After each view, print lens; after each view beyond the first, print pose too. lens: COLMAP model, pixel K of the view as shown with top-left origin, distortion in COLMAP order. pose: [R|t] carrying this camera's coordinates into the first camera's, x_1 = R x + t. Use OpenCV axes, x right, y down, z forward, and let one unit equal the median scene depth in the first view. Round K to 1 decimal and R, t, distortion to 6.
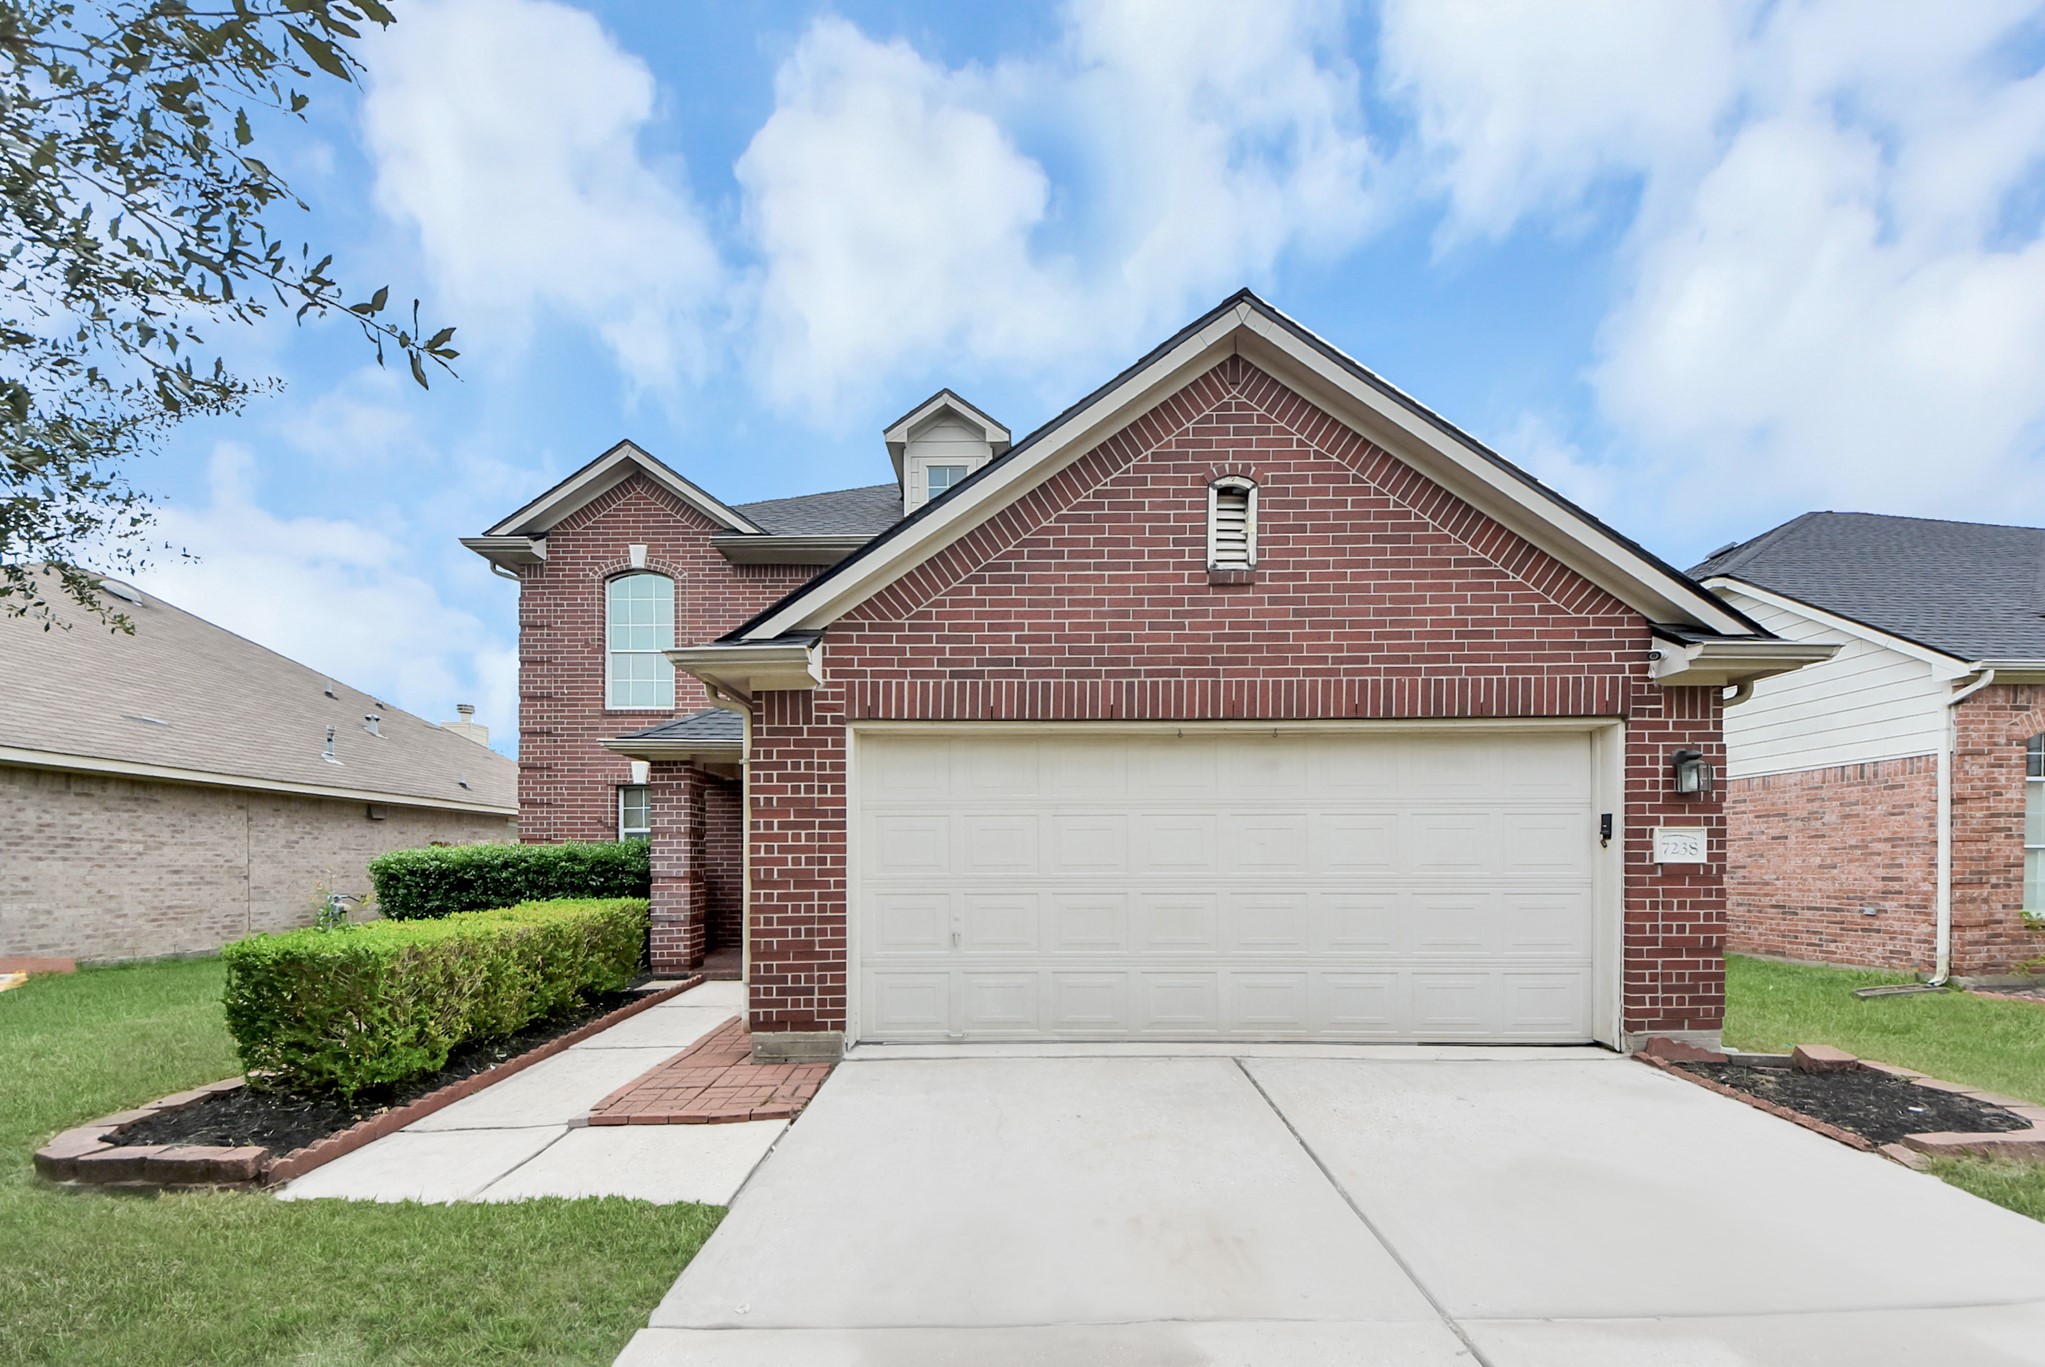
lens RADIAL K [[730.1, 0, 1019.5], [0, 730.1, 772.7], [0, 0, 1]] dist [0.006487, -0.000254]
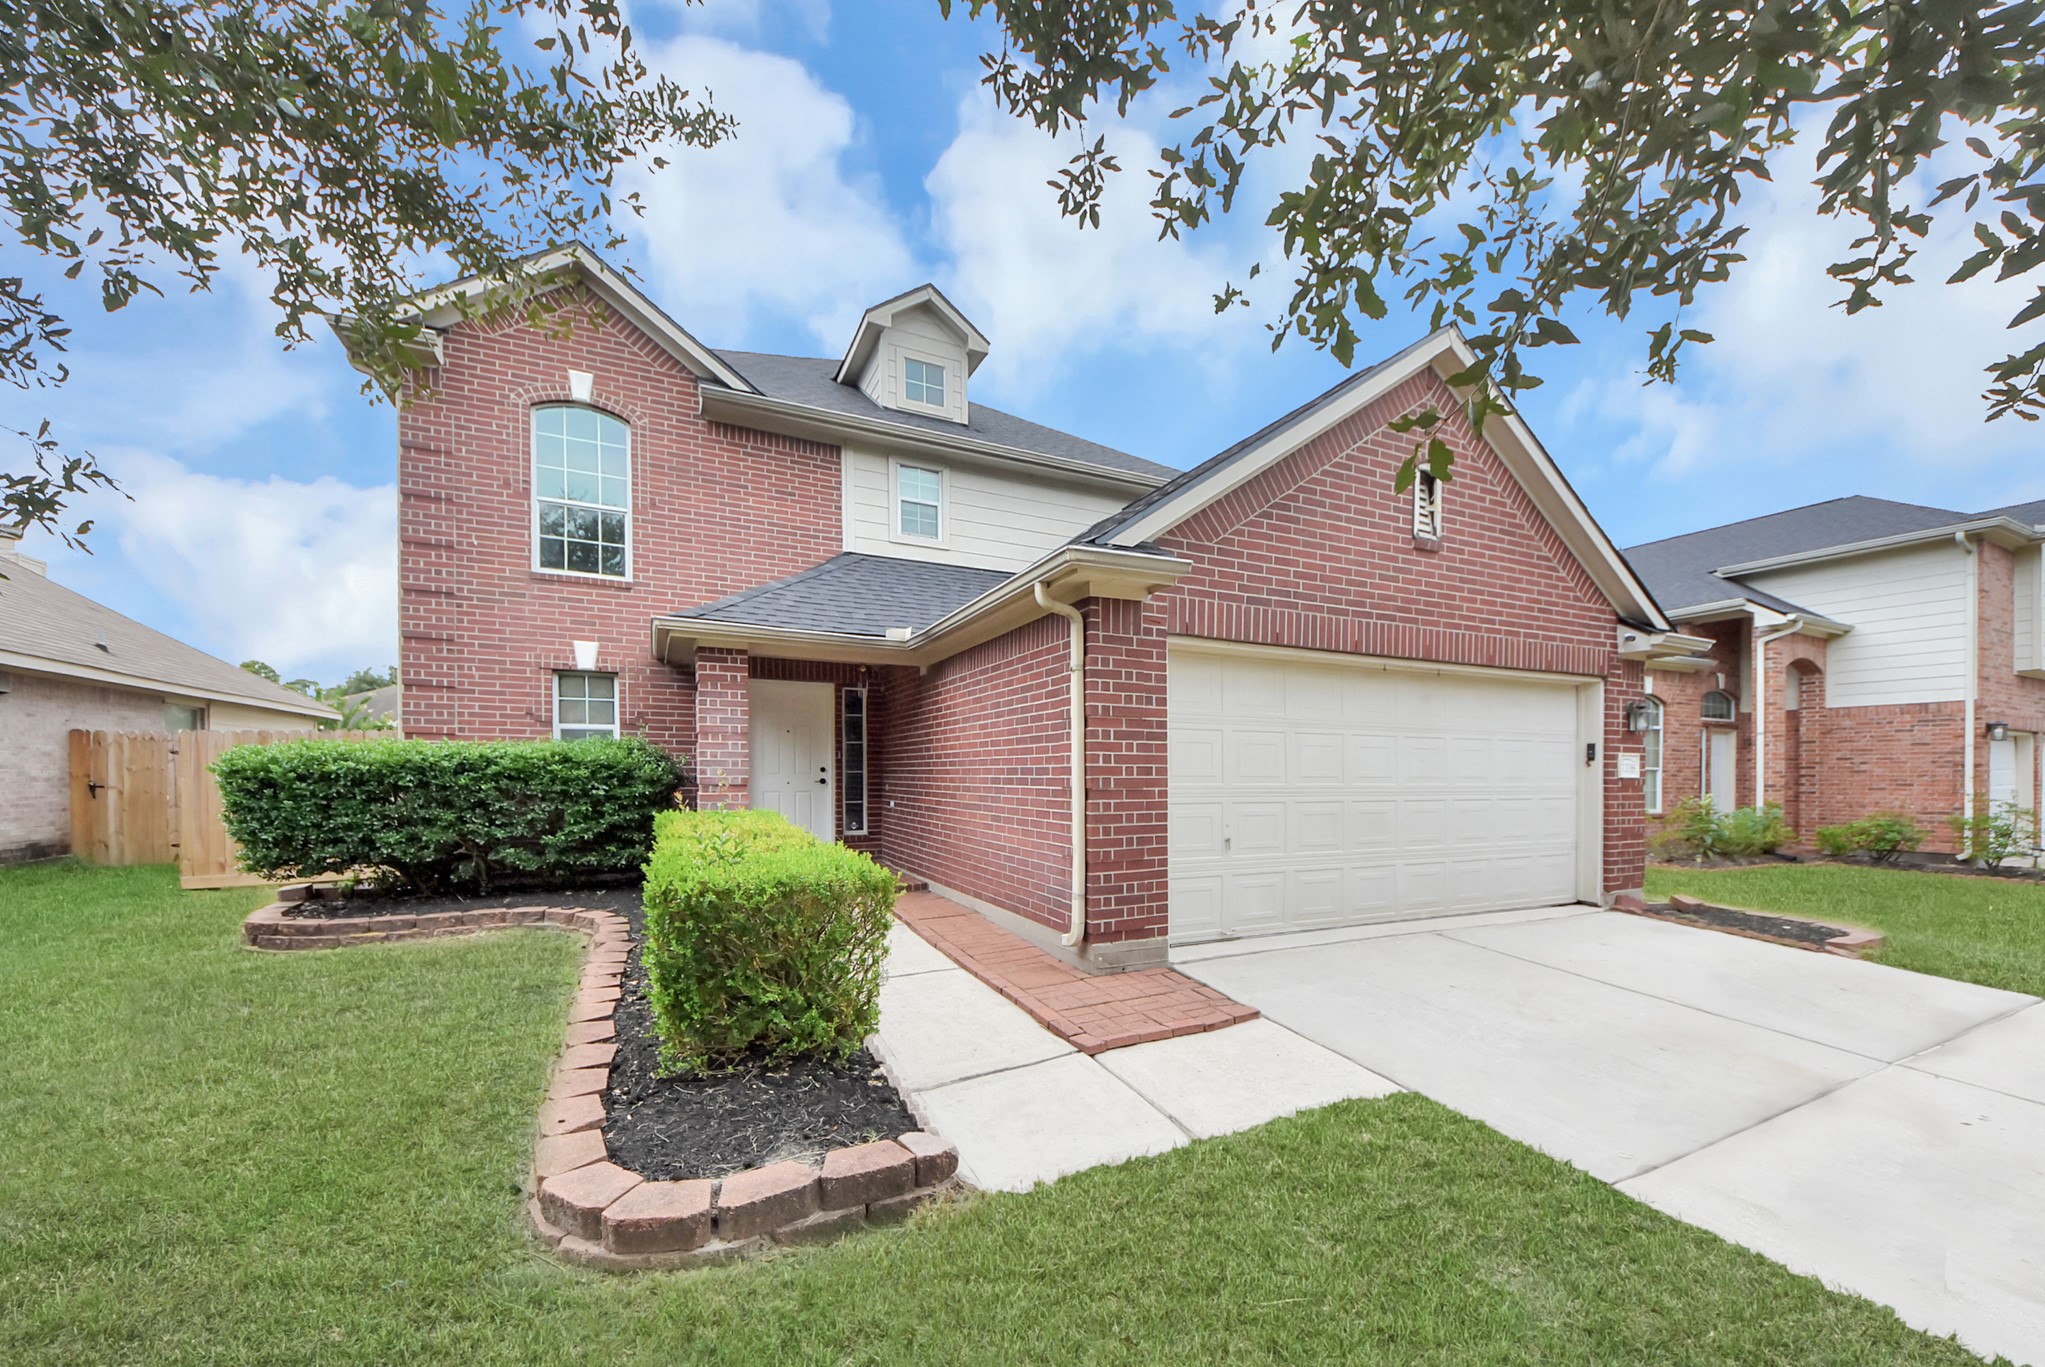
lens RADIAL K [[729.9, 0, 984.3], [0, 729.9, 688.9], [0, 0, 1]] dist [0.000427, -0.000030]
pose [[0.913828, 0.055020, 0.402358, -0.878558], [-0.060244, 0.998184, 0.000330, 0.020159], [-0.401609, -0.024542, 0.915482, 0.164136]]
